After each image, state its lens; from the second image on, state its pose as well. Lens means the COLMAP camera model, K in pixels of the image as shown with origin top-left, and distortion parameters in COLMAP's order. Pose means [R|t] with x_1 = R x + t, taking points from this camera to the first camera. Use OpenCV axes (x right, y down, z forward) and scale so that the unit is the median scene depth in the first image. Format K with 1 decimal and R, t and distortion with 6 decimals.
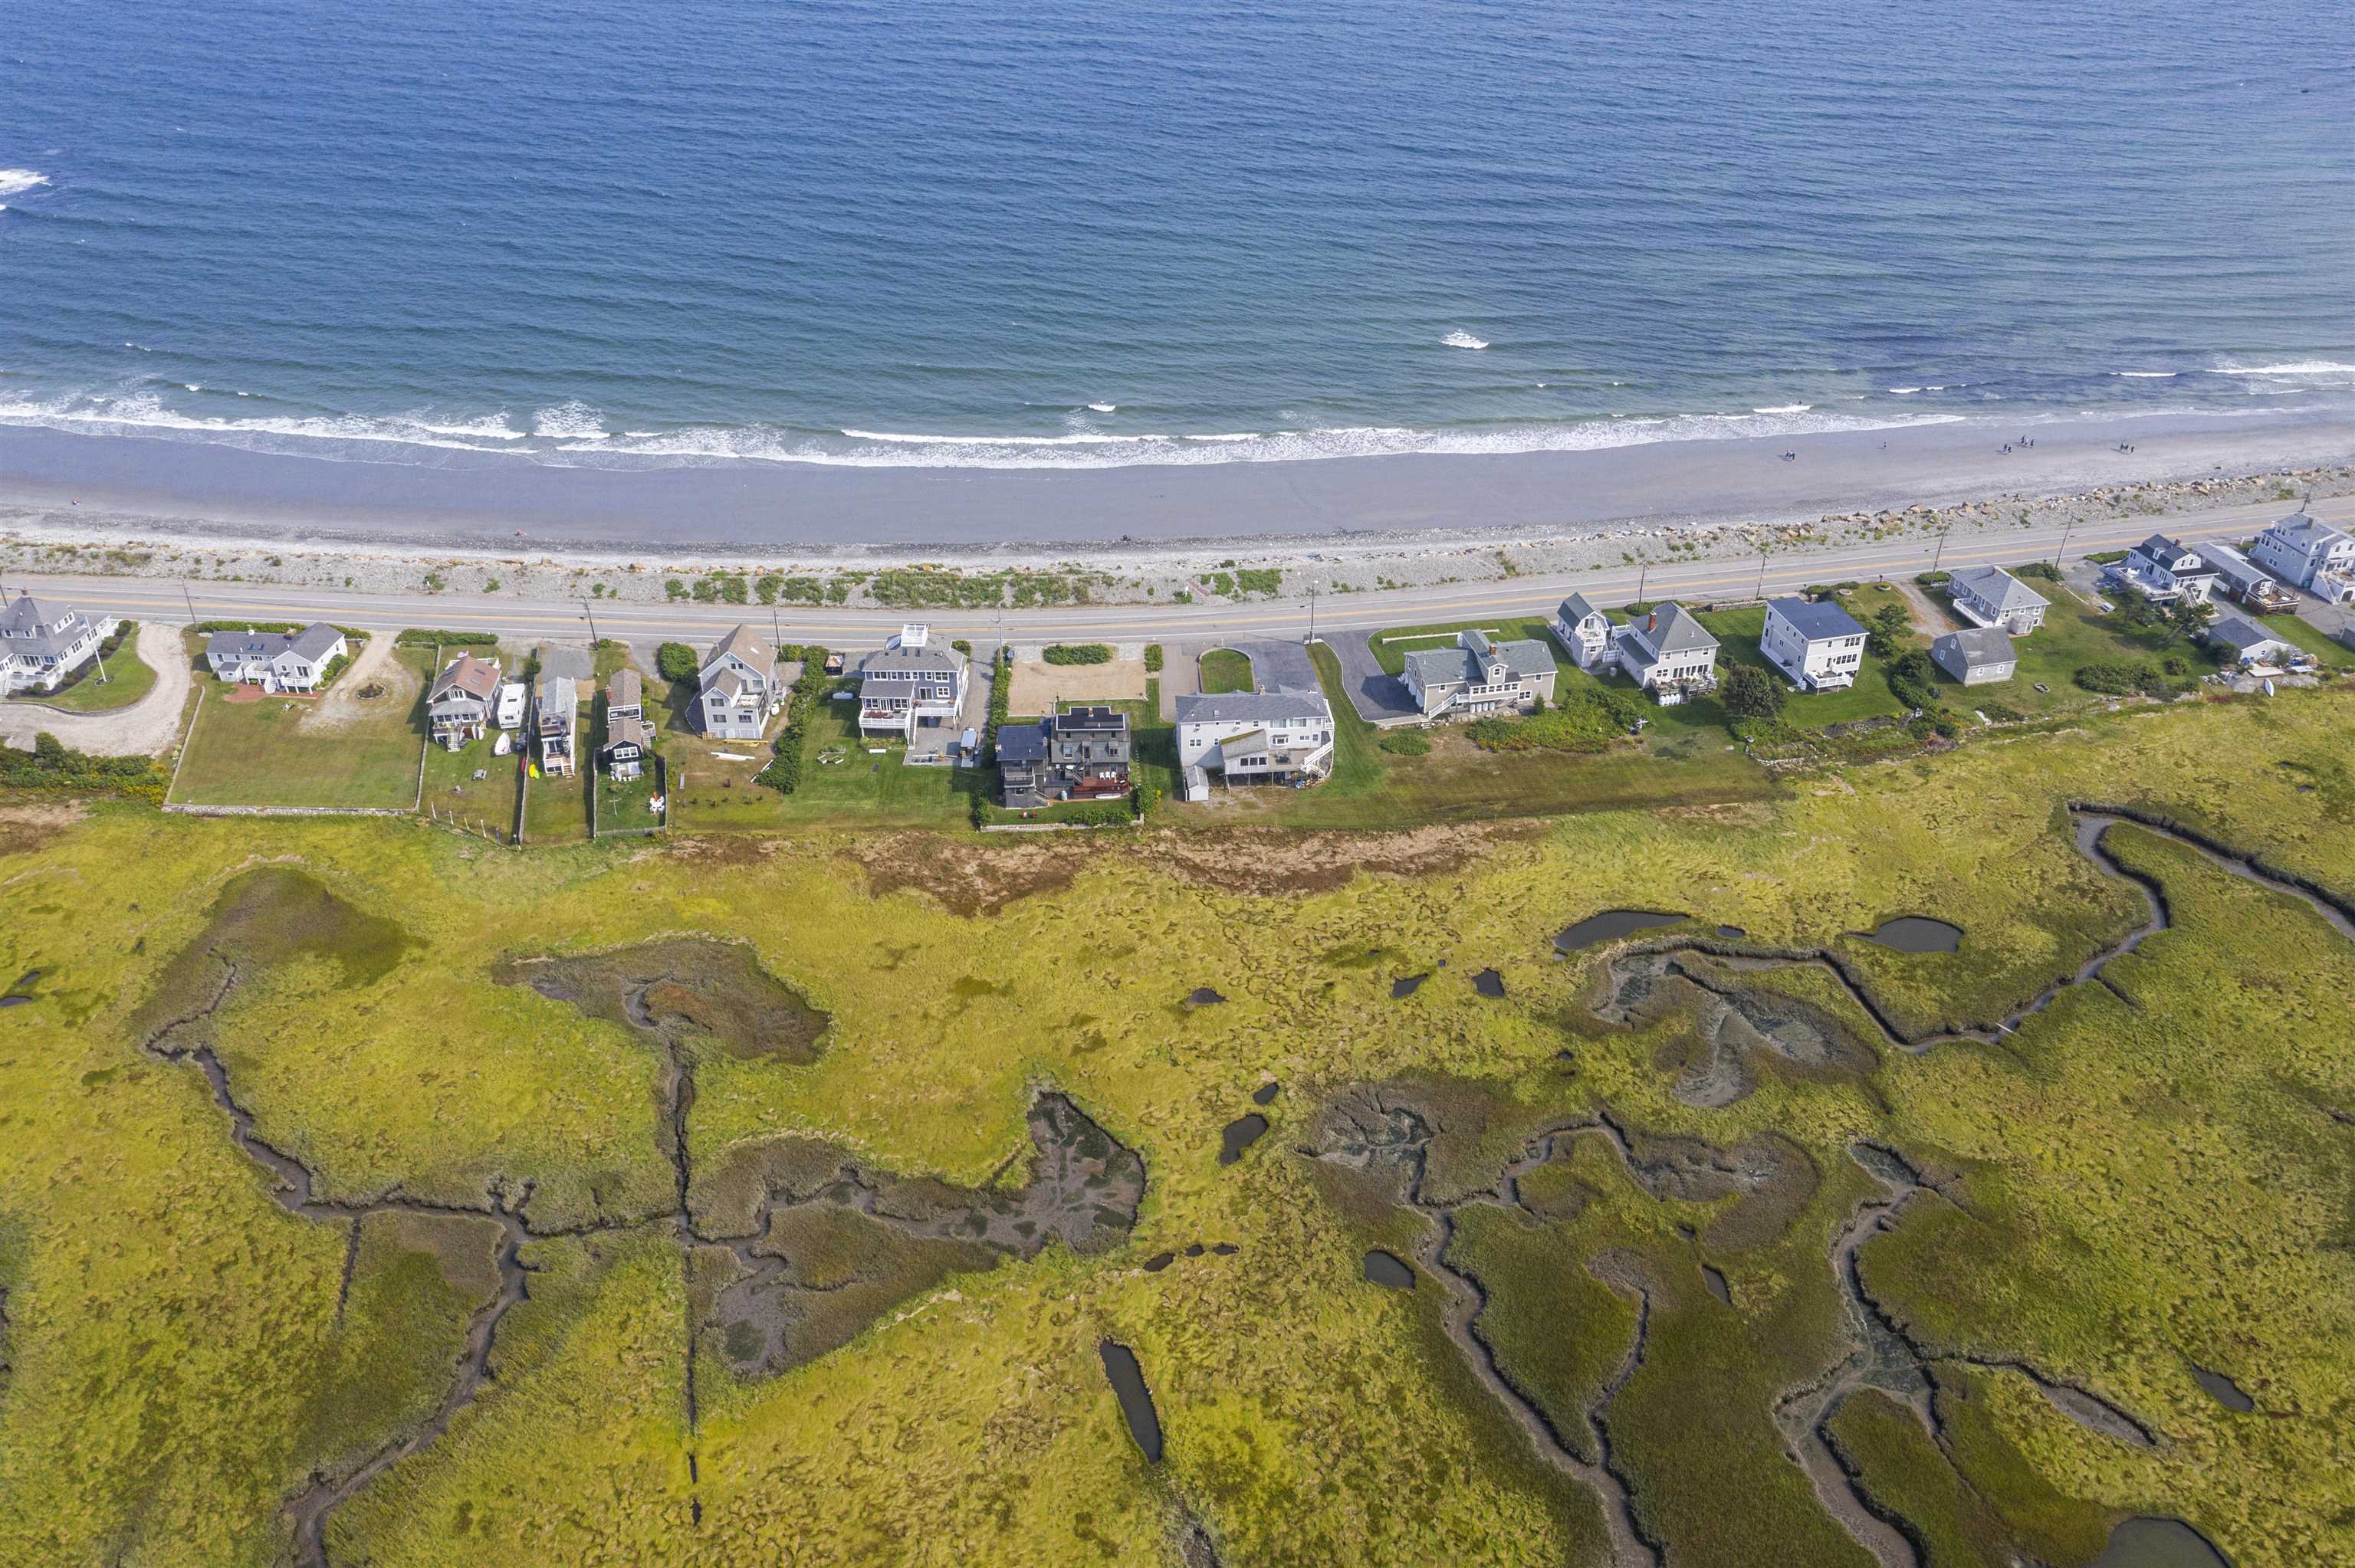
lens RADIAL K [[1853.1, 0, 1171.7], [0, 1853.1, 749.2], [0, 0, 1]] dist [-0.011601, 0.010700]
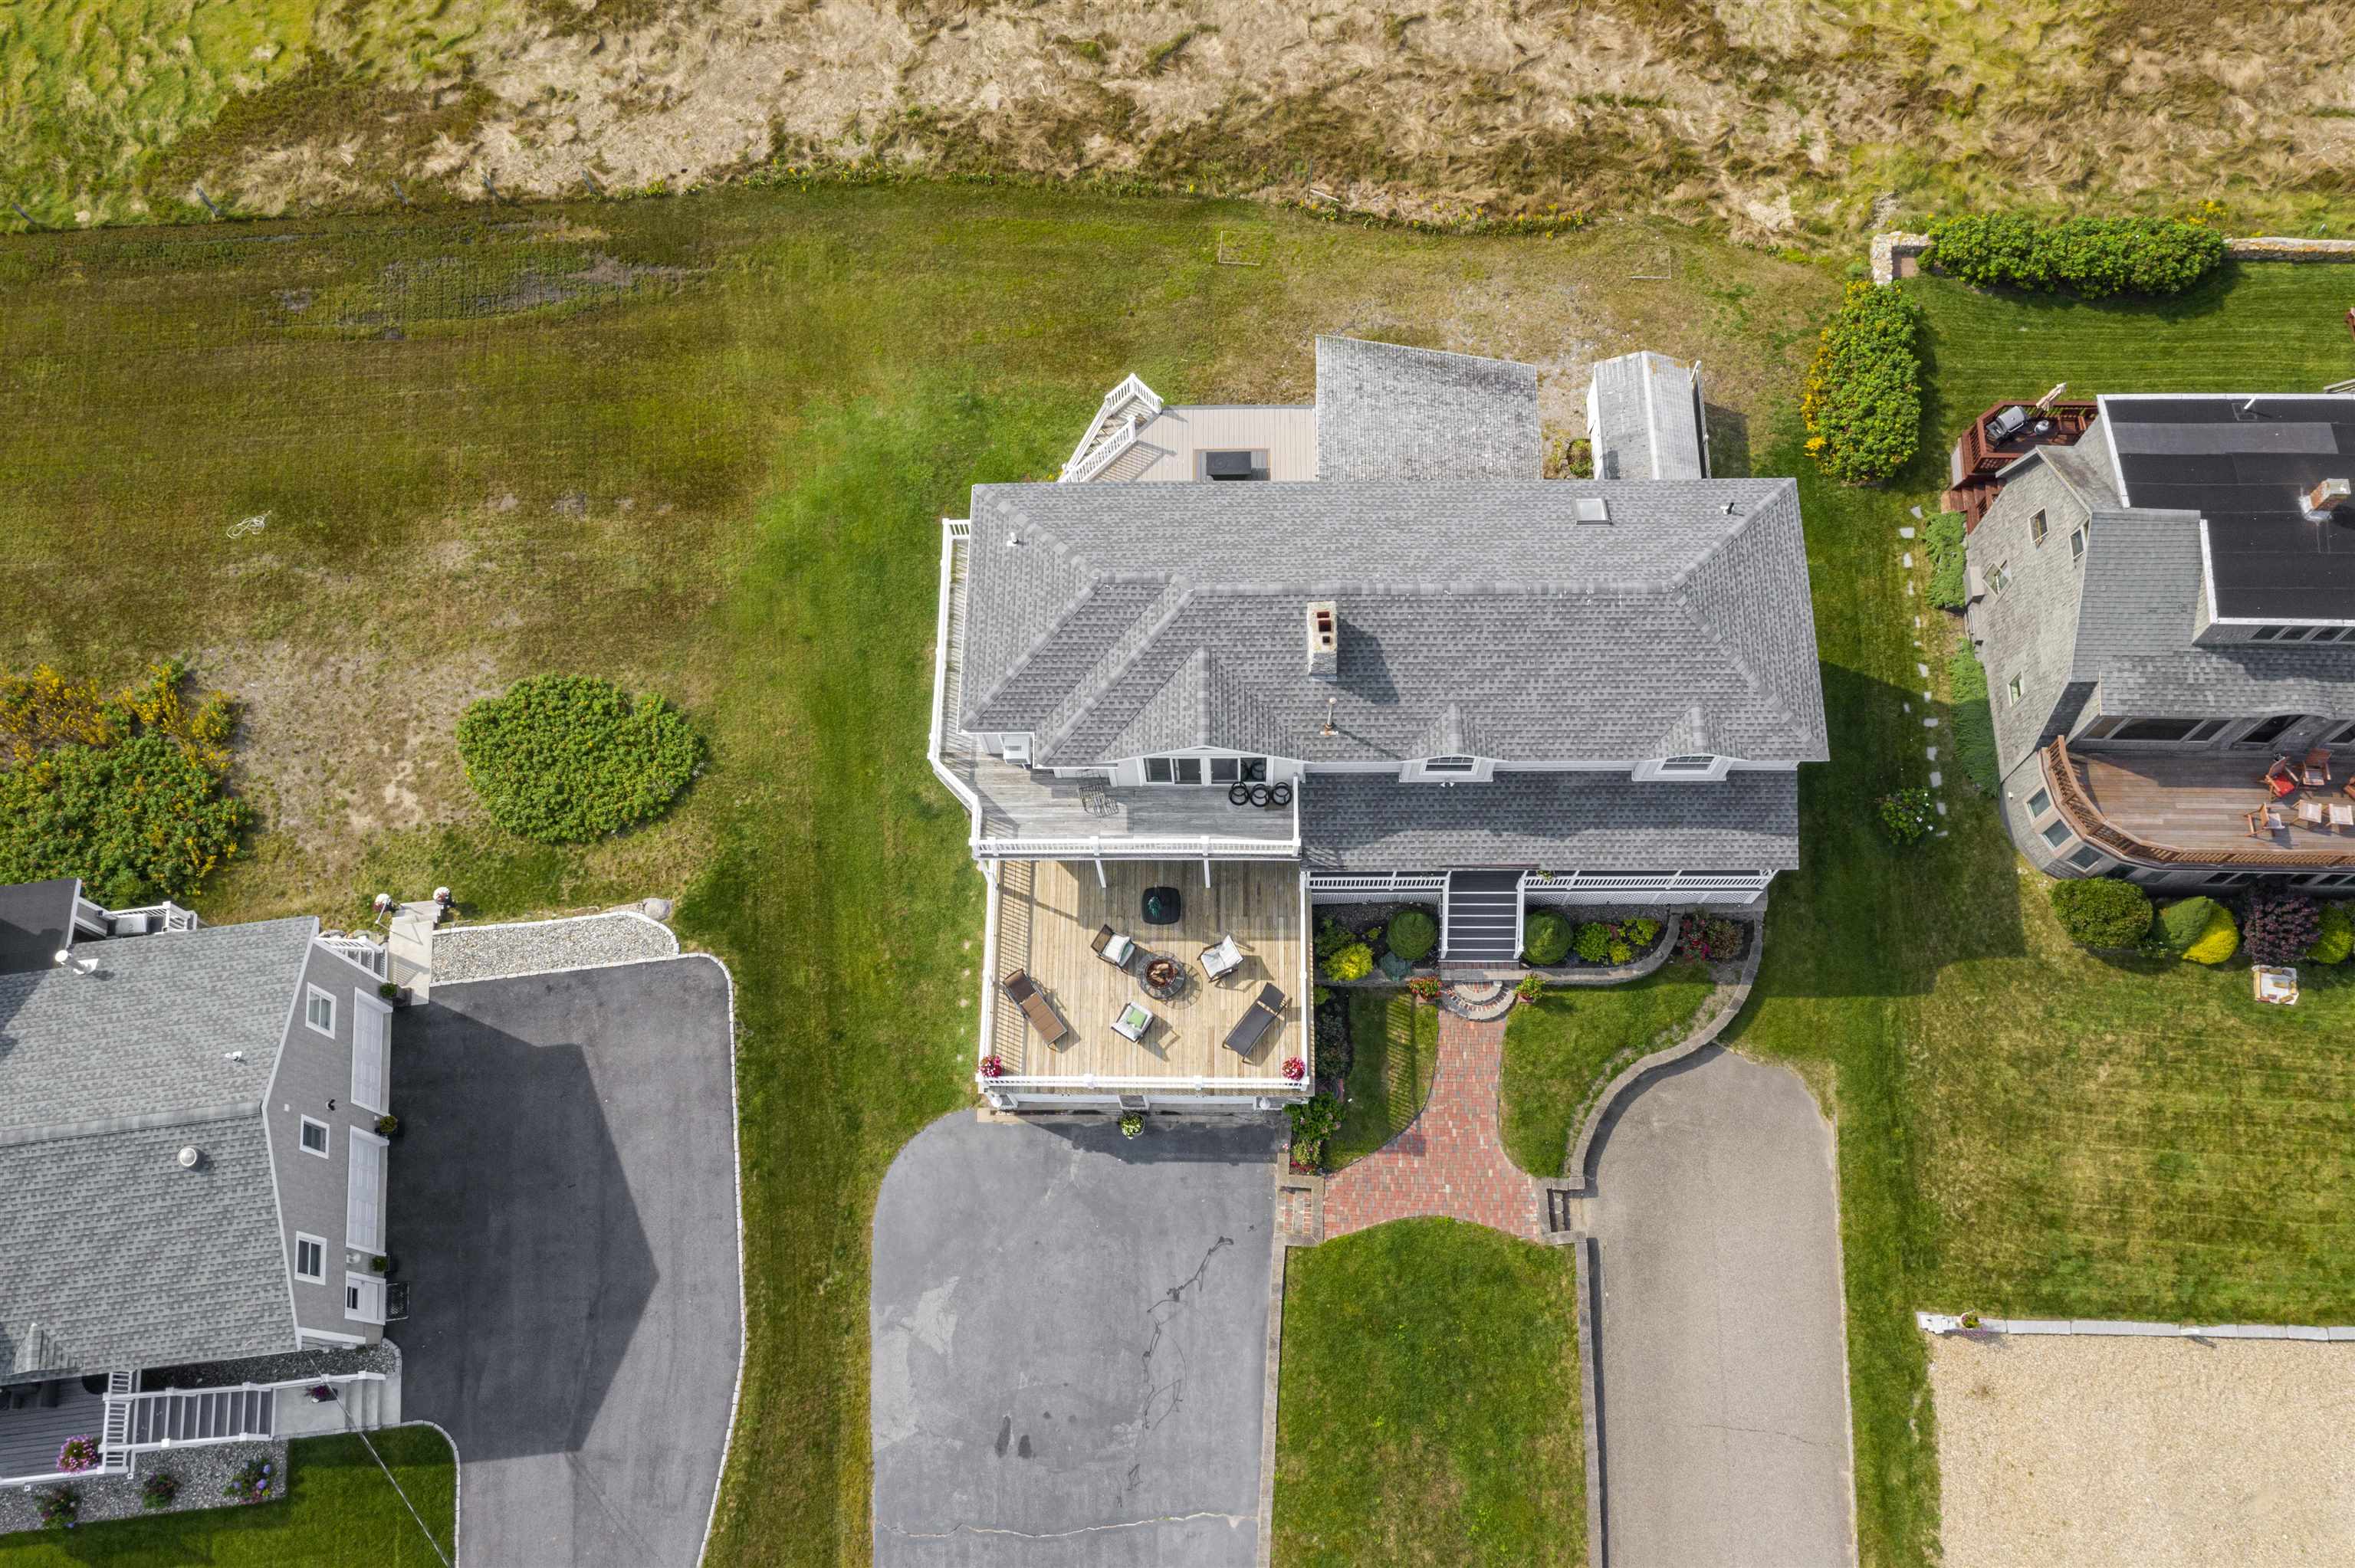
lens RADIAL K [[1853.1, 0, 1184.6], [0, 1853.1, 786.2], [0, 0, 1]] dist [-0.011601, 0.010700]
pose [[-0.995460, -0.080735, 0.050409, 0.055986], [0.065556, -0.197611, 0.978086, -0.214862], [-0.069005, 0.976950, 0.202006, 1.059753]]
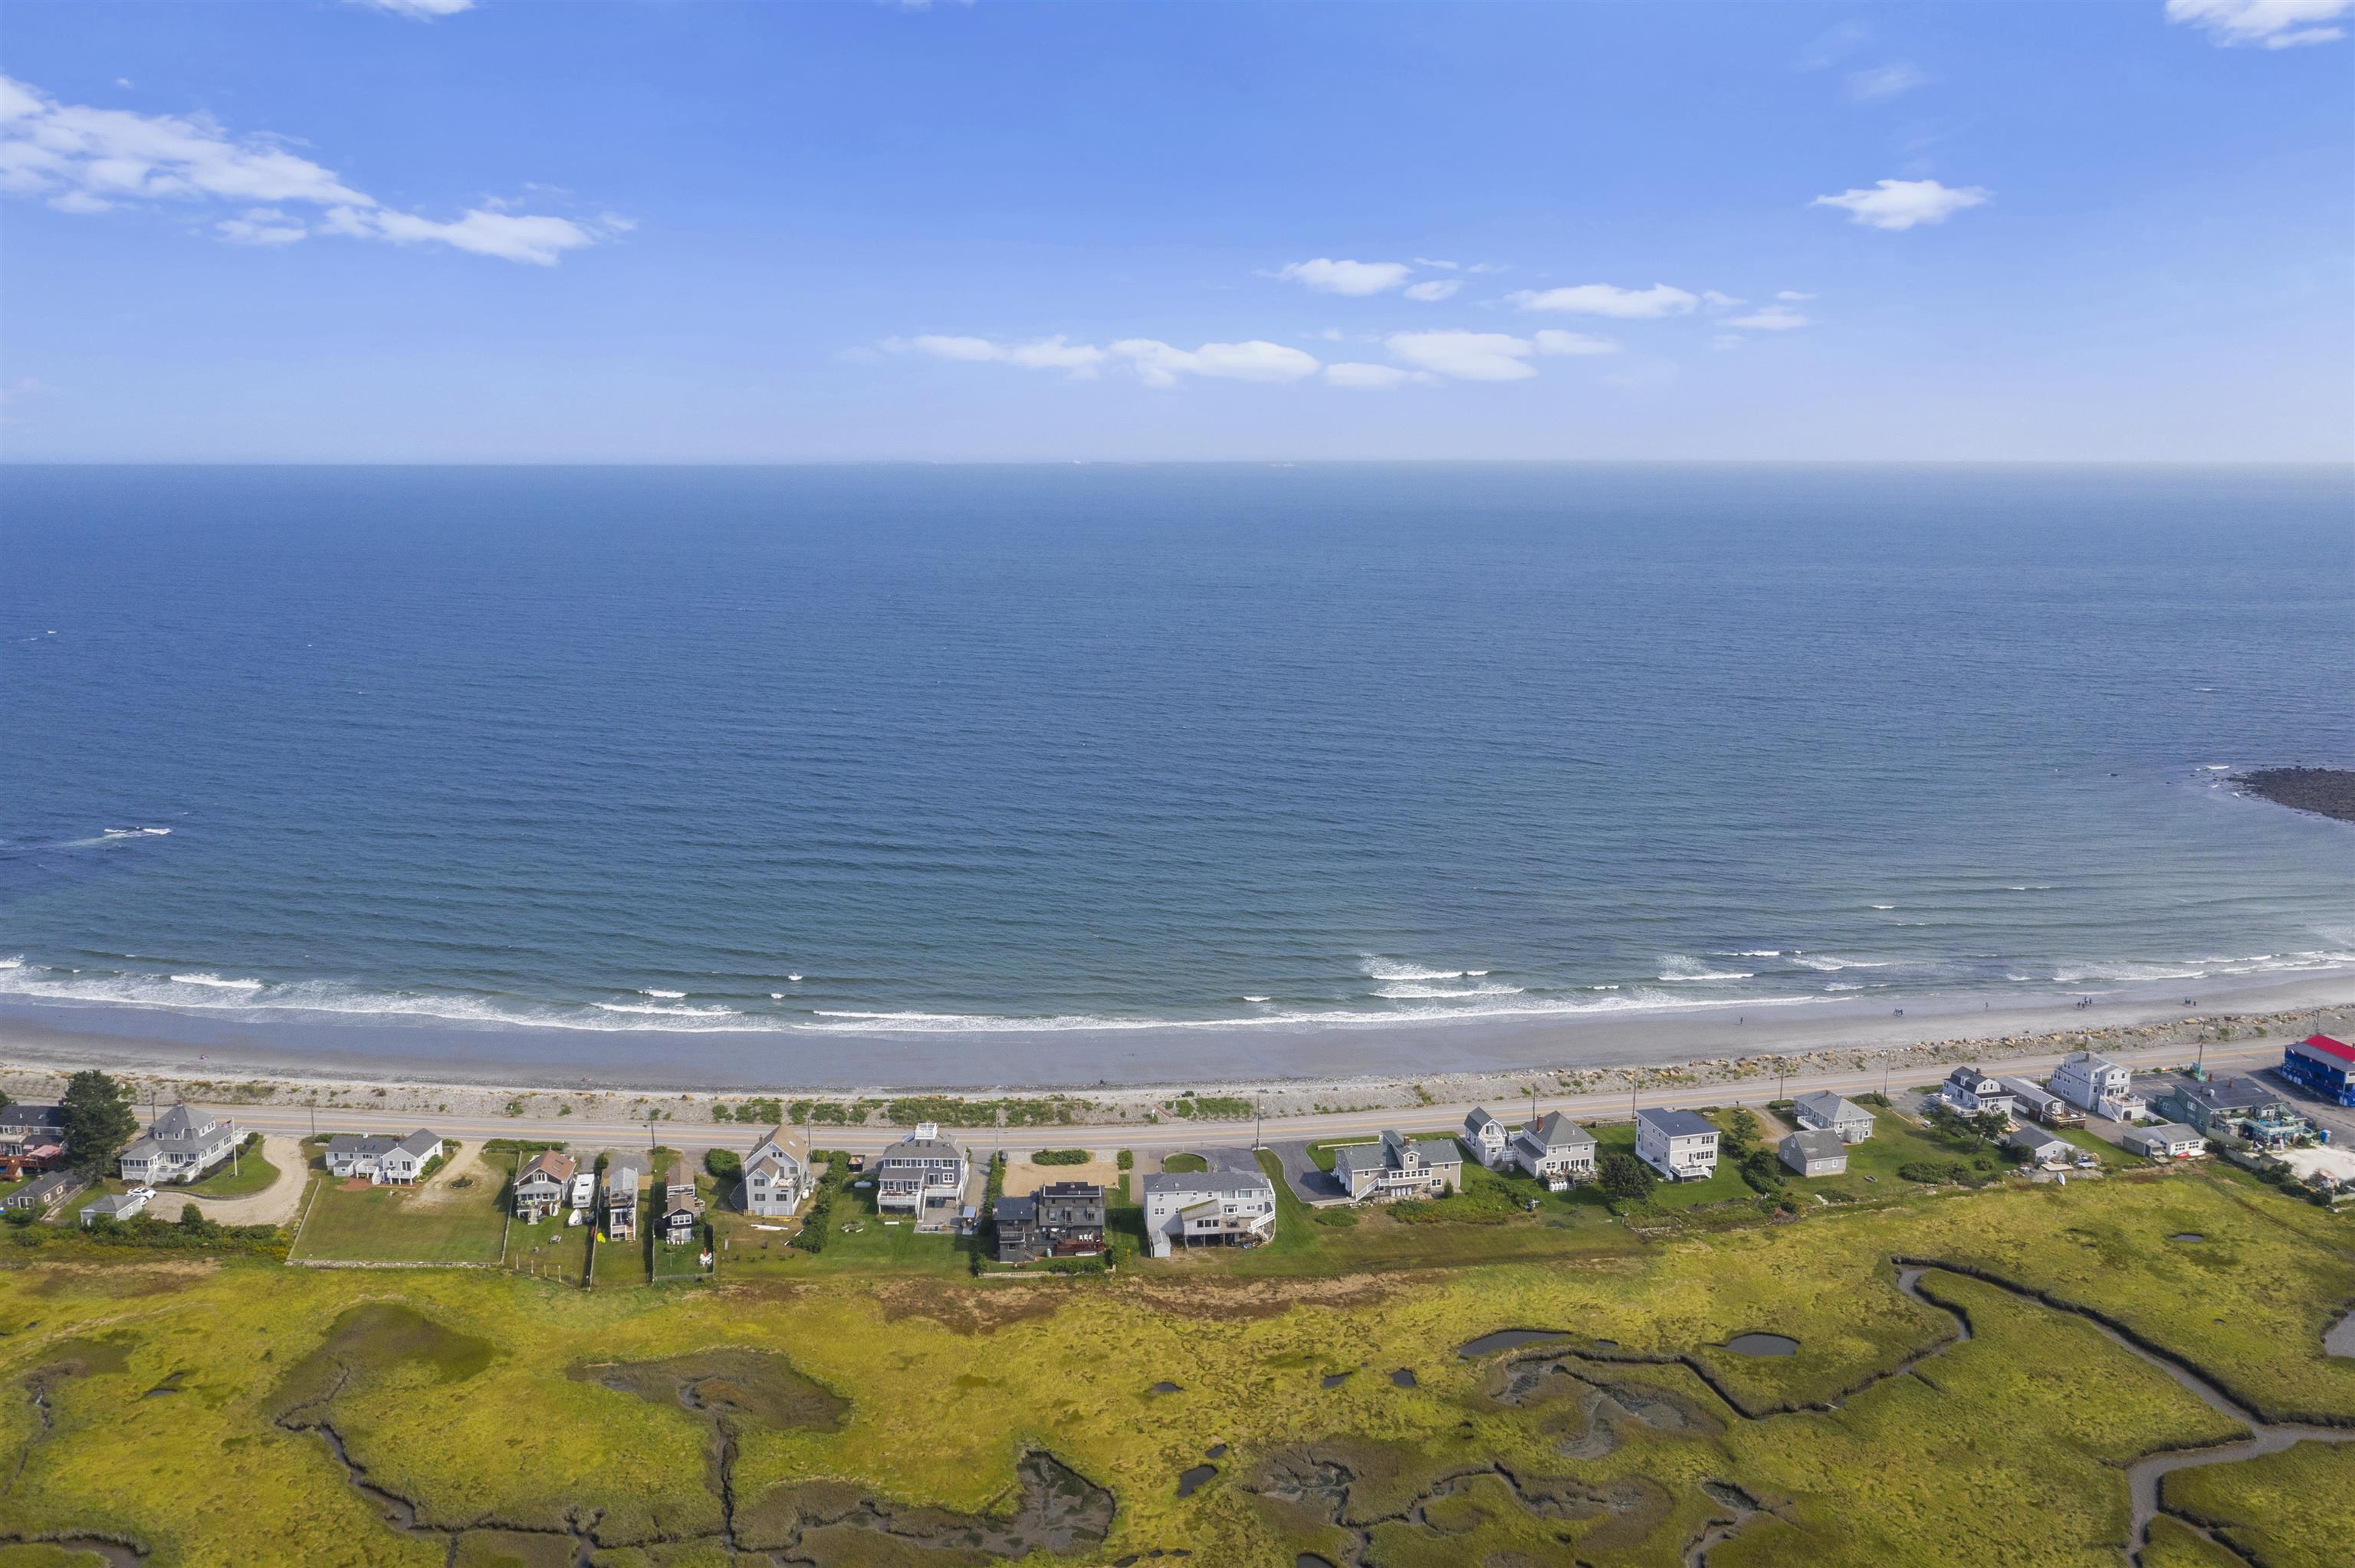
lens RADIAL K [[1853.1, 0, 1170.8], [0, 1853.1, 788.2], [0, 0, 1]] dist [-0.011601, 0.010700]
pose [[0.999921, 0.001086, 0.012512, 0.005170], [0.003431, 0.934720, -0.355368, 0.178132], [-0.012082, 0.355383, 0.934643, -0.229597]]
